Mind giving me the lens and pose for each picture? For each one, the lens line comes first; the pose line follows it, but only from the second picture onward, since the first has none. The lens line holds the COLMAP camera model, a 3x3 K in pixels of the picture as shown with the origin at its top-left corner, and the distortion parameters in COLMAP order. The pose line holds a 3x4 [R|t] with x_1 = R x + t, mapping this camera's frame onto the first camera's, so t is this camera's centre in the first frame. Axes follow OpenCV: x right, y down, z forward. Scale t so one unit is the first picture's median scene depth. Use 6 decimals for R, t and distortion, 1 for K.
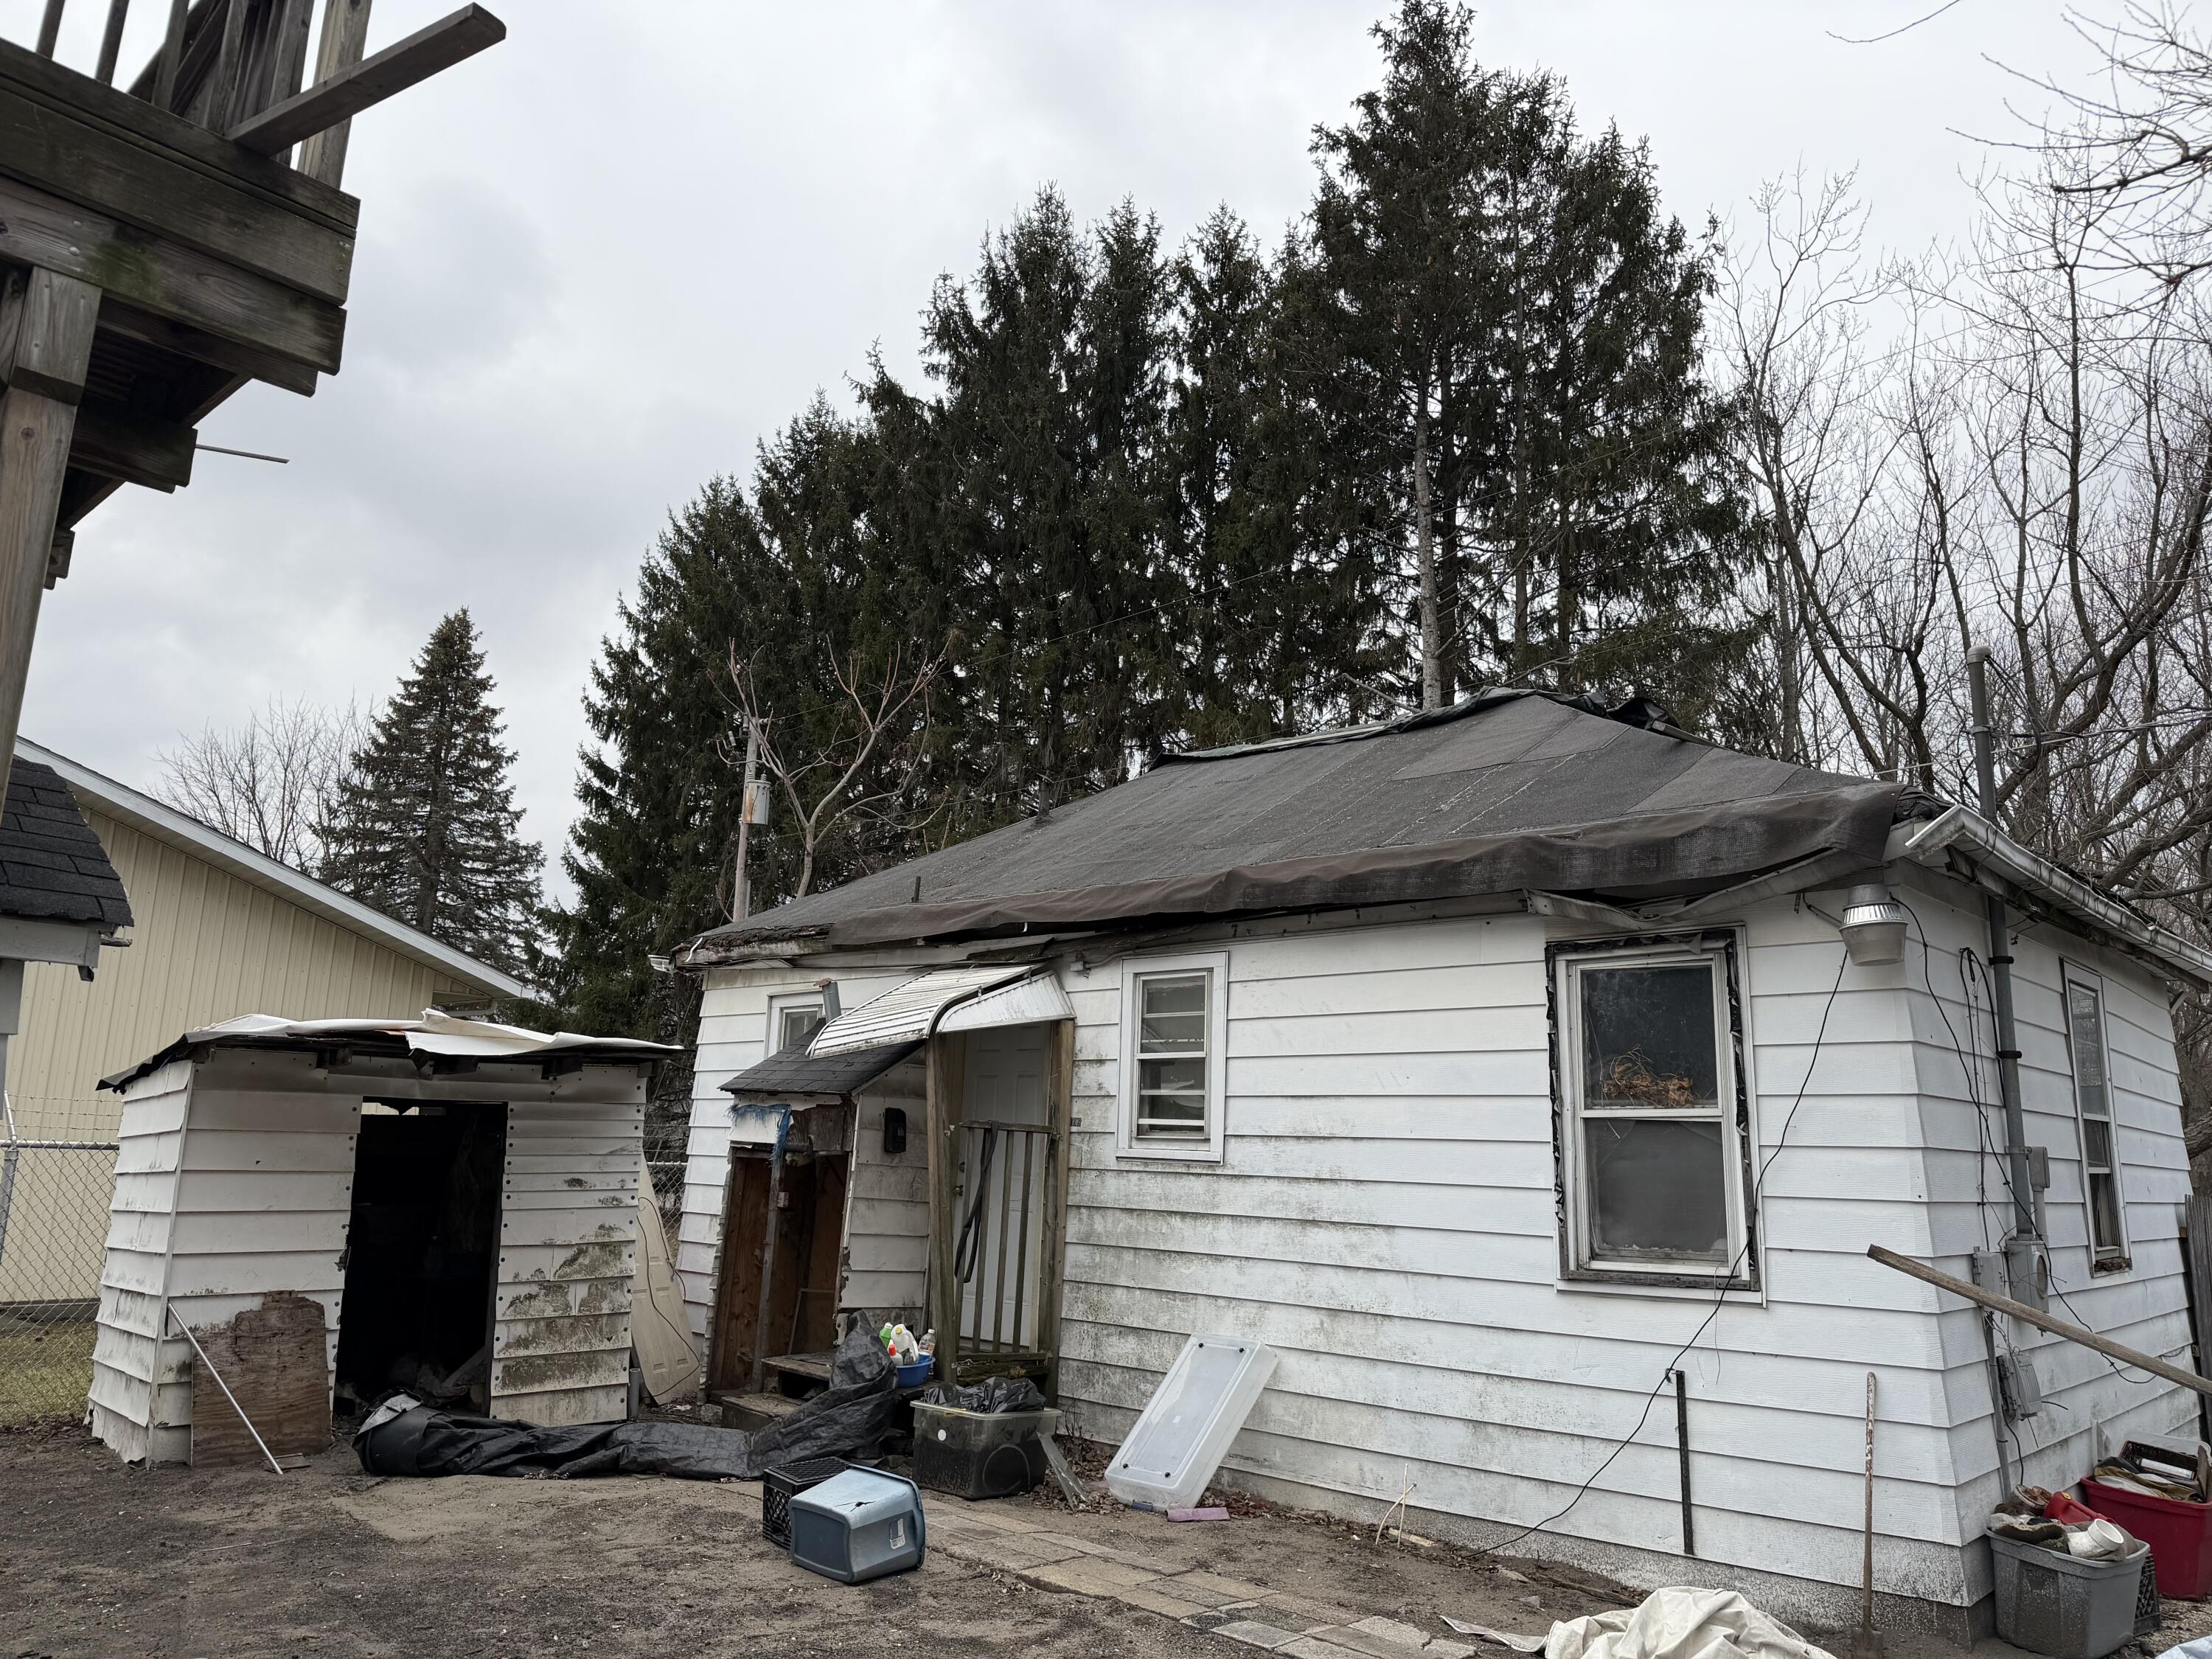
lens RADIAL K [[1571.7, 0, 1108.6], [0, 1571.7, 832.8], [0, 0, 1]] dist [0.001811, 0.000085]
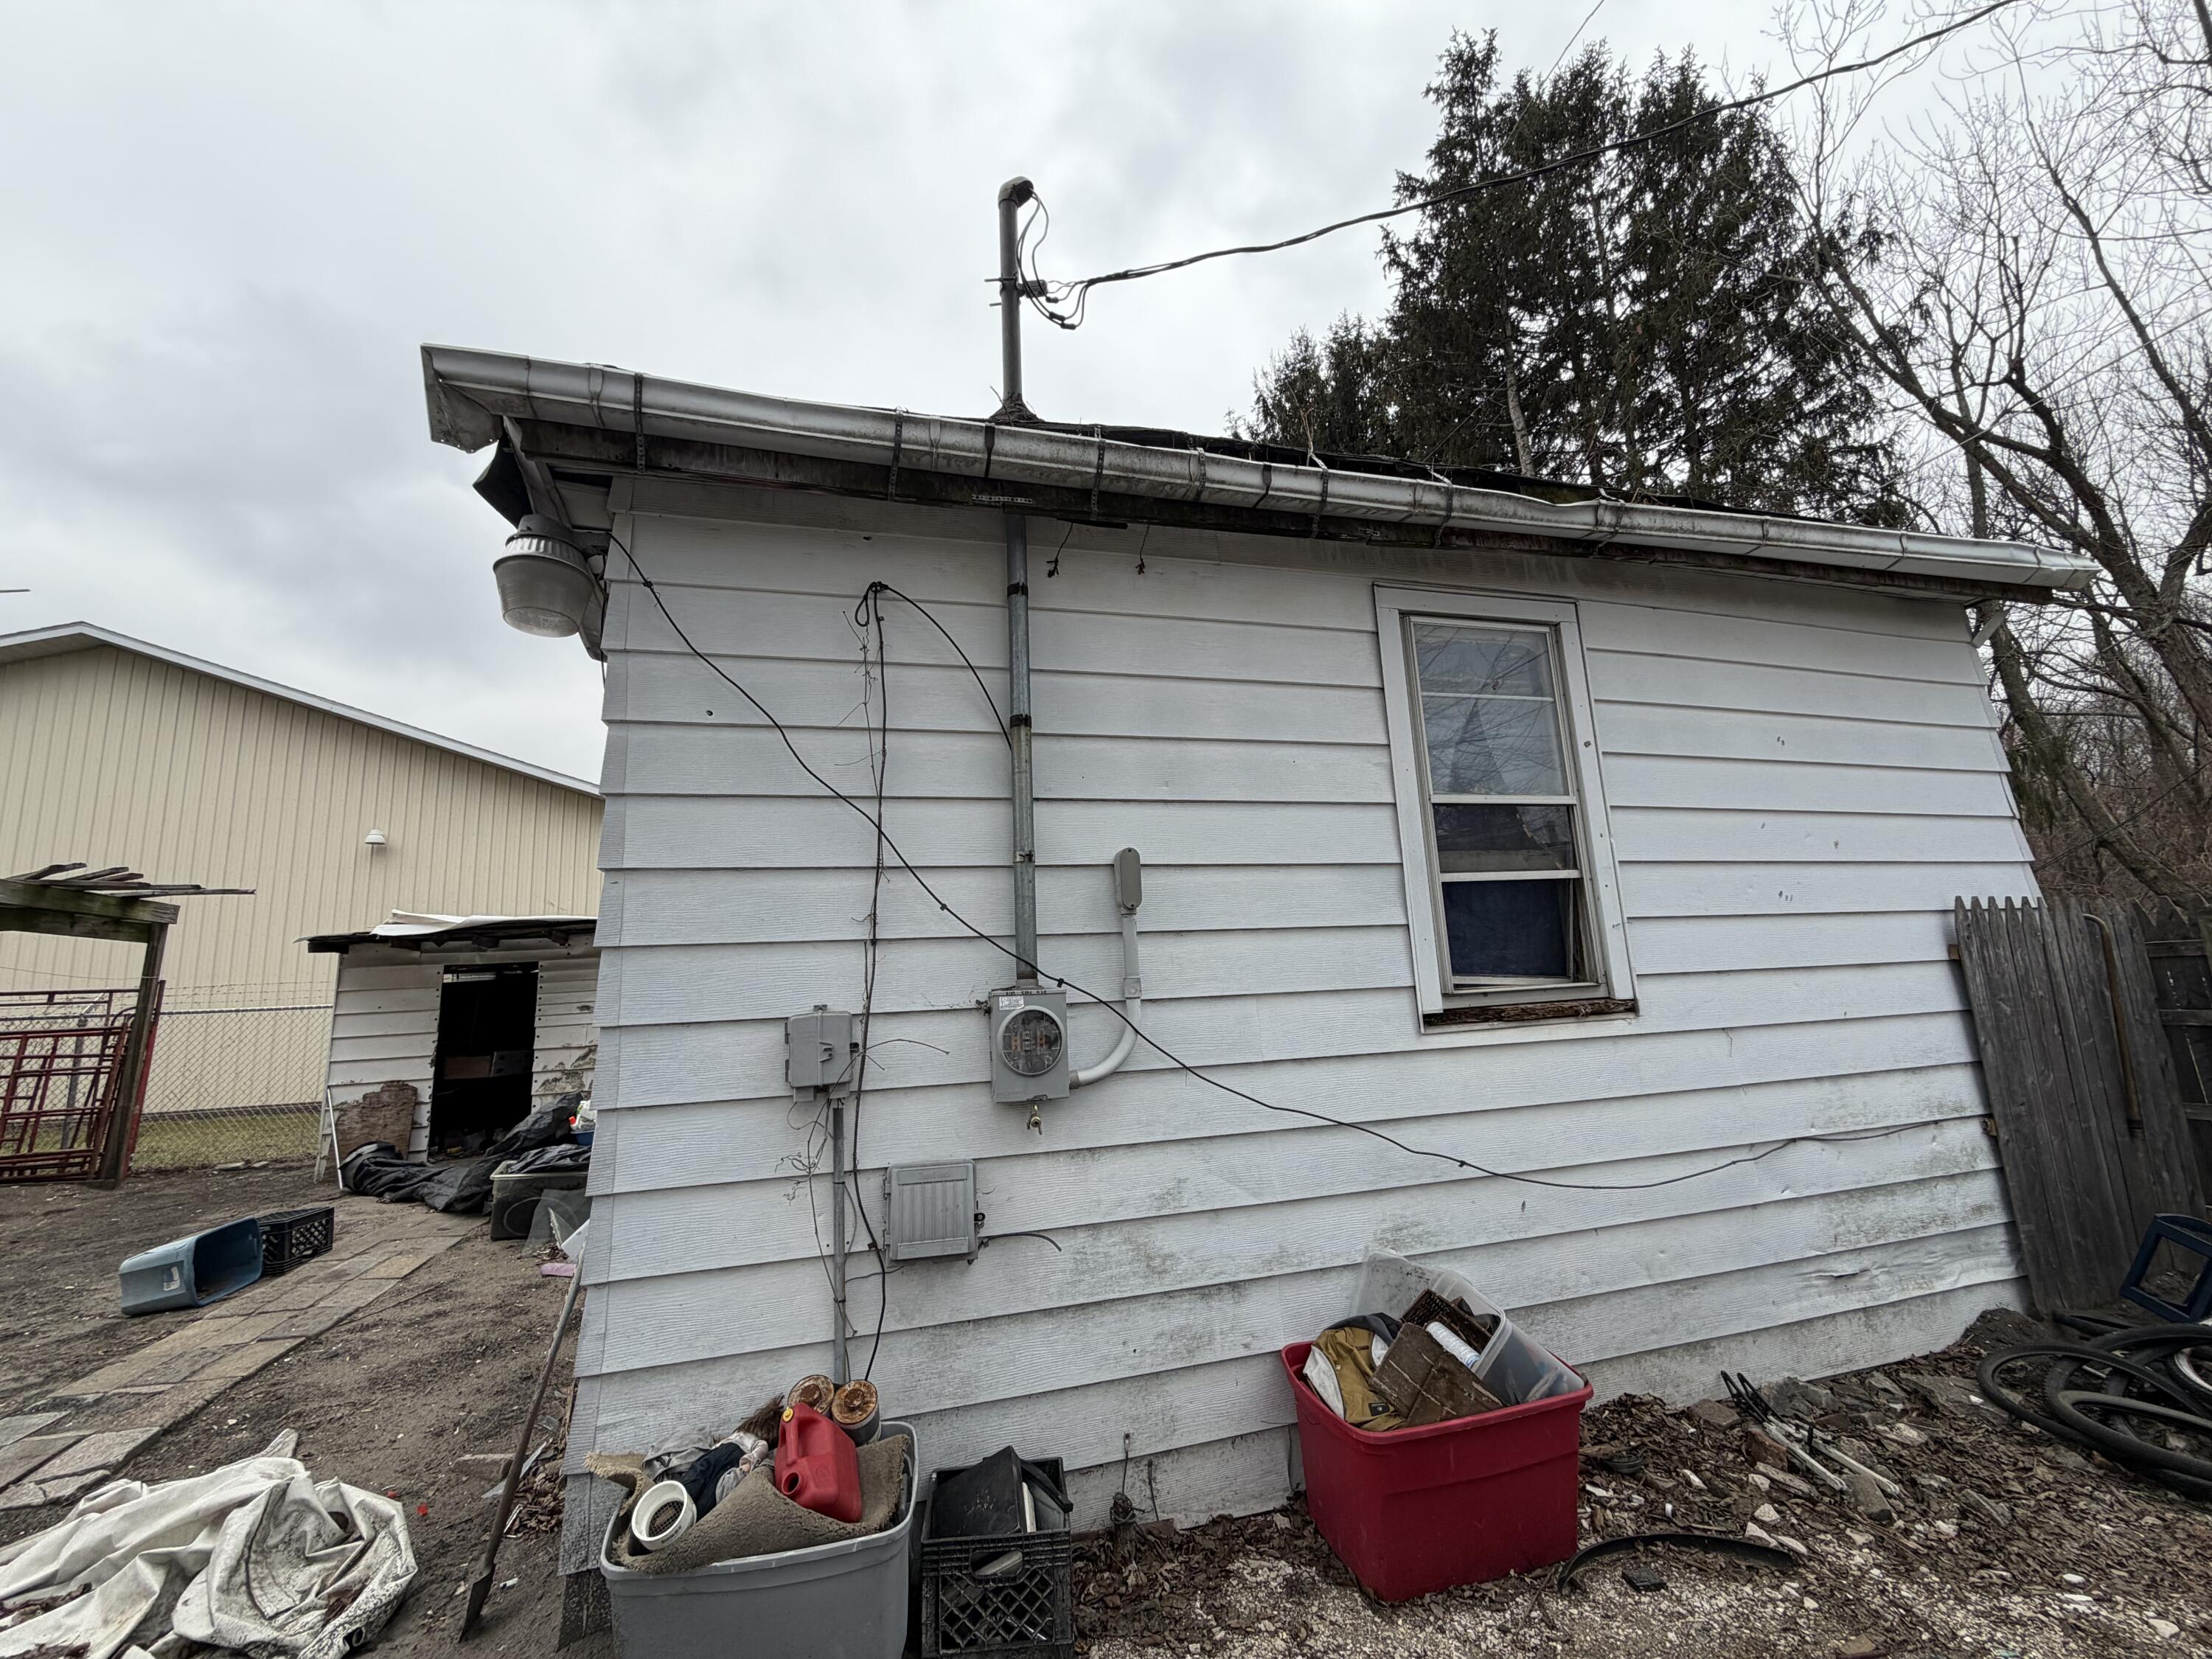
lens RADIAL K [[882.4, 0, 1101.3], [0, 882.4, 831.1], [0, 0, 1]] dist [-0.003289, -0.000013]
pose [[0.848737, -0.154897, -0.505621, 0.636761], [0.174309, 0.984649, -0.009051, 0.158705], [0.499261, -0.080453, 0.862708, 0.551831]]
